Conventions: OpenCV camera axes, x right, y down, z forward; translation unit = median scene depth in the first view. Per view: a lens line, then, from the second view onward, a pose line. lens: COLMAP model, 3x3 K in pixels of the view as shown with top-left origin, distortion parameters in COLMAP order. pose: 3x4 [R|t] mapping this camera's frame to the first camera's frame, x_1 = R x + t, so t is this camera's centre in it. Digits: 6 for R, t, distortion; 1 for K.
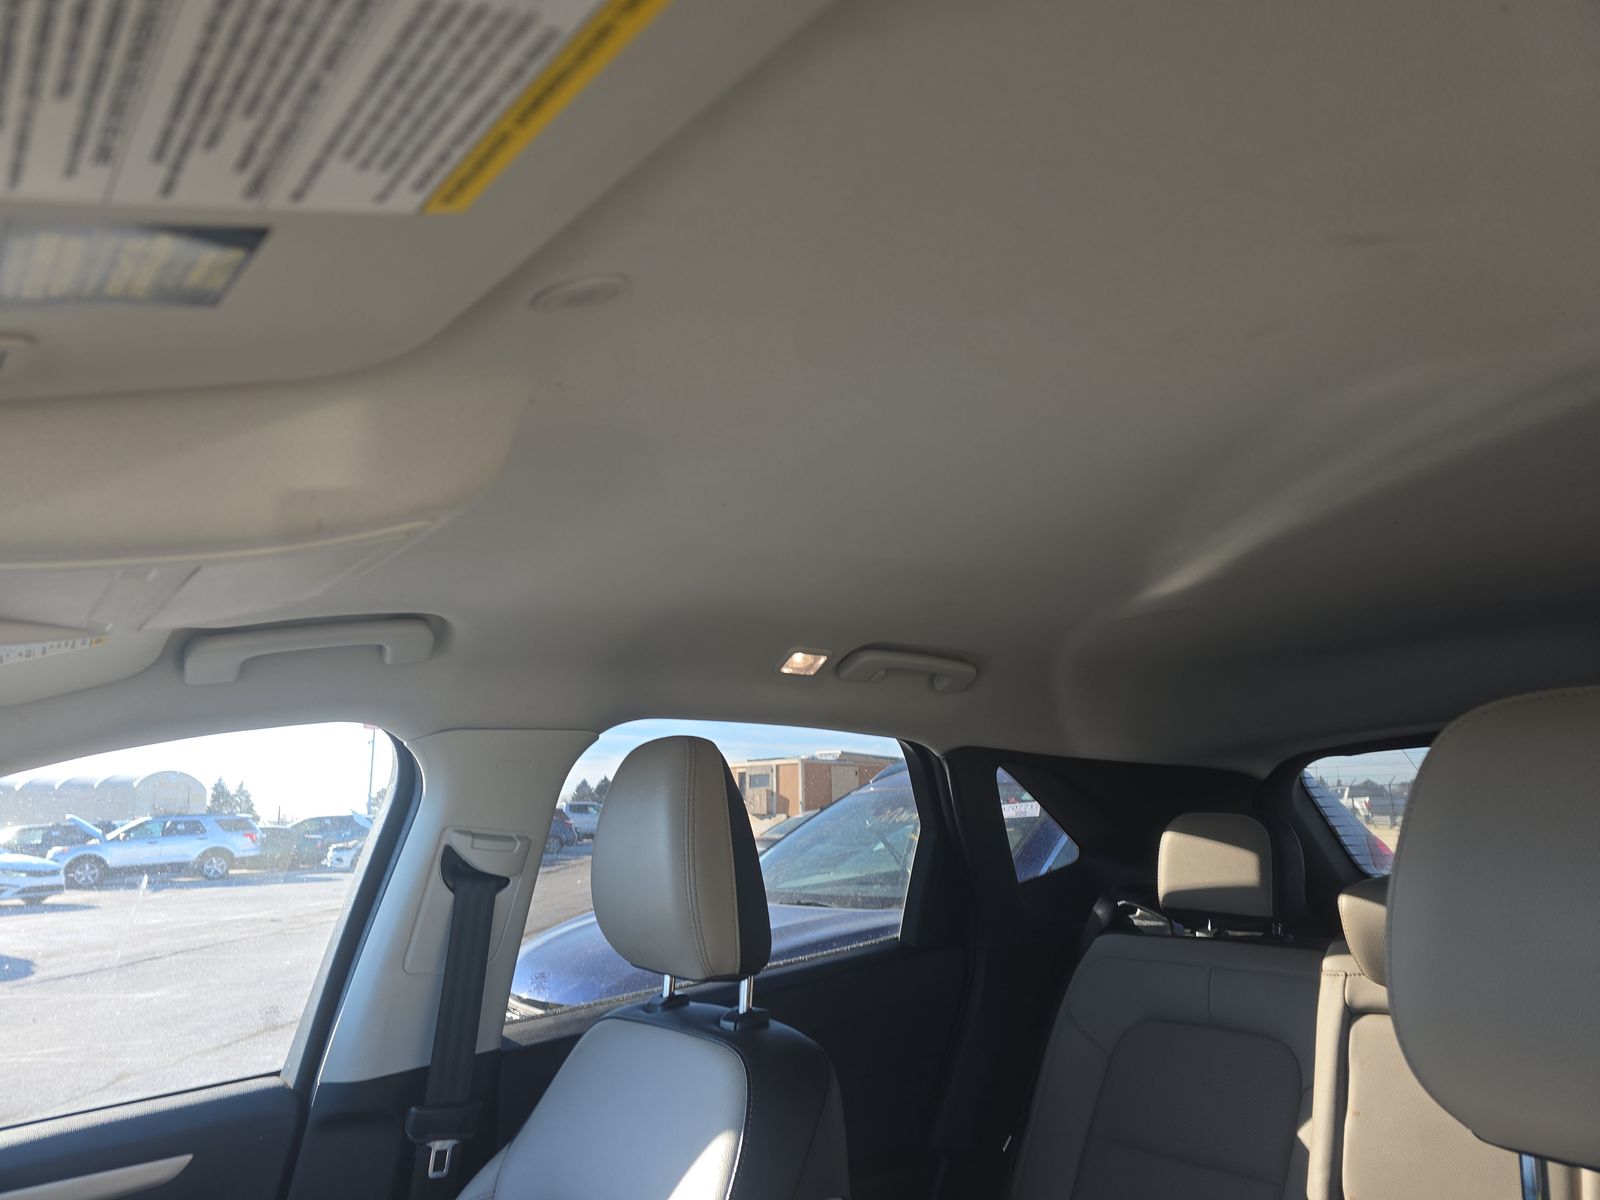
lens RADIAL K [[1079.1, 0, 800.5], [0, 1079.1, 599.5], [0, 0, 1]] dist [0.048689, -0.041218]
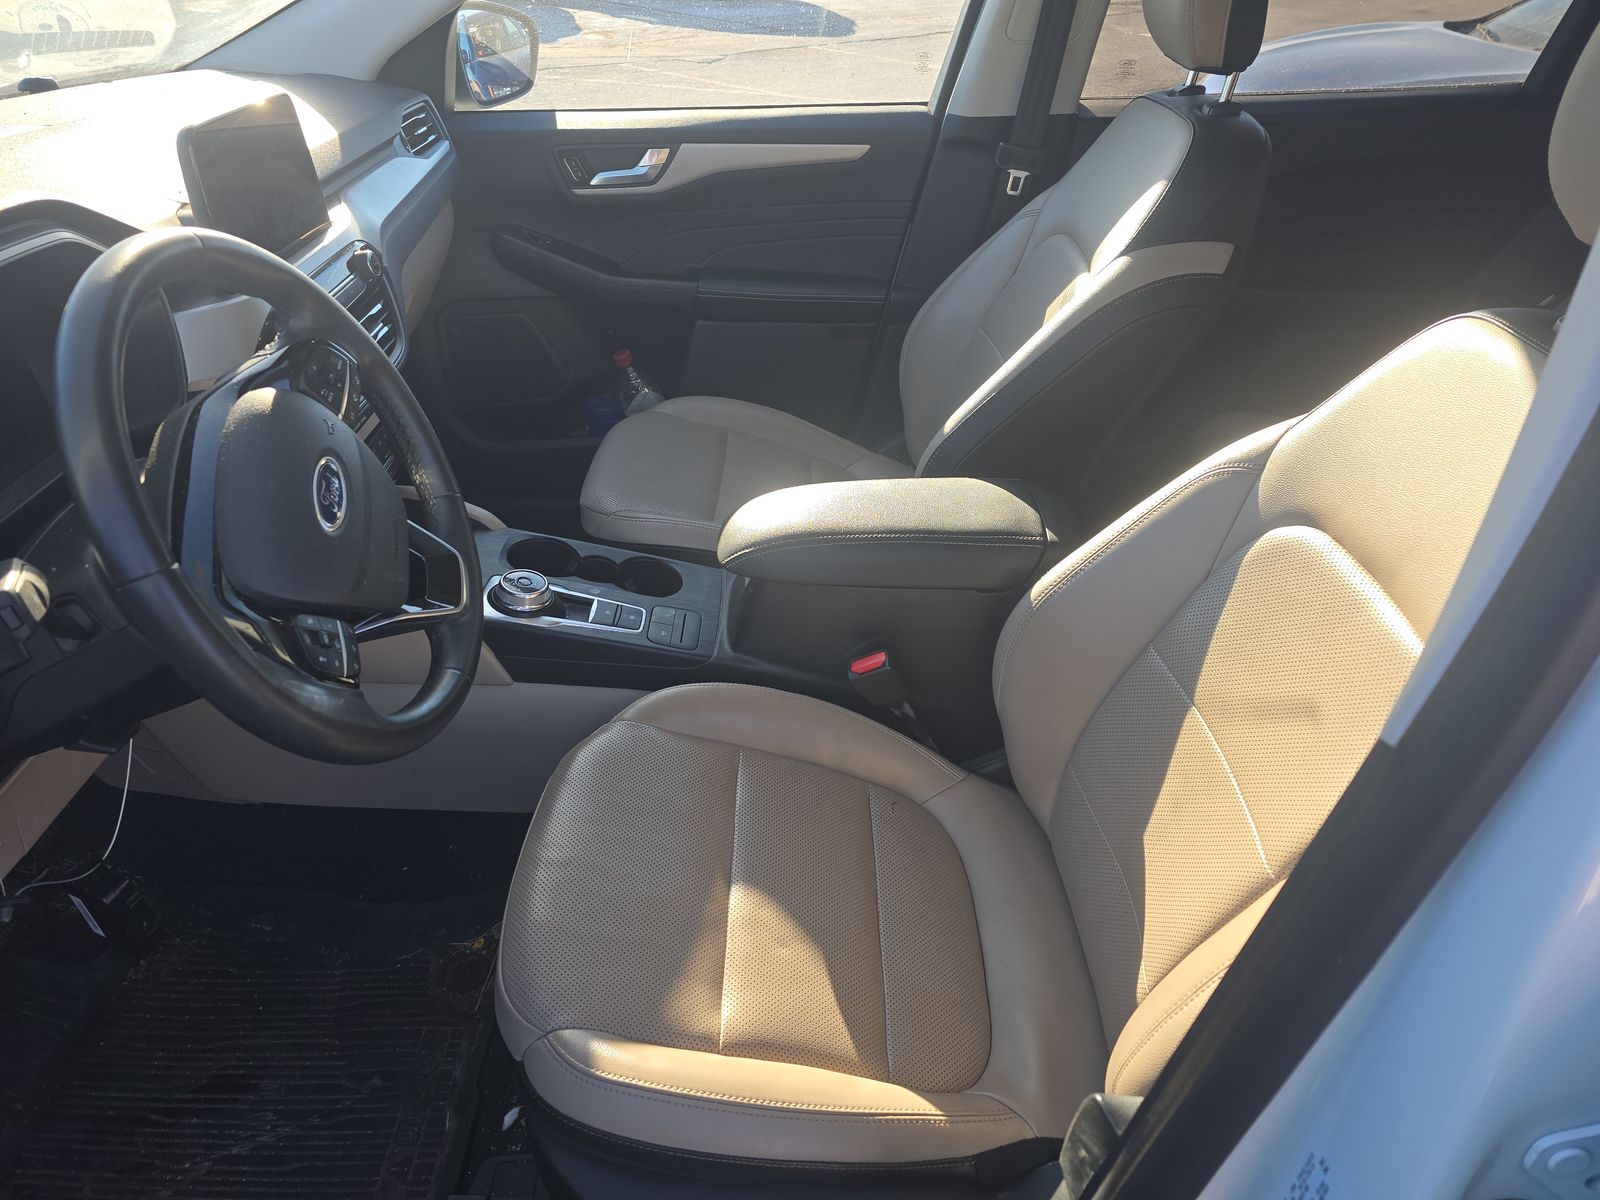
lens RADIAL K [[1079.1, 0, 803.2], [0, 1079.1, 600.3], [0, 0, 1]] dist [0.048689, -0.041218]
pose [[0.796819, 0.377089, -0.472105, 0.315976], [0.055980, 0.731915, 0.679093, -0.065711], [0.601619, -0.567543, 0.562094, -0.265531]]
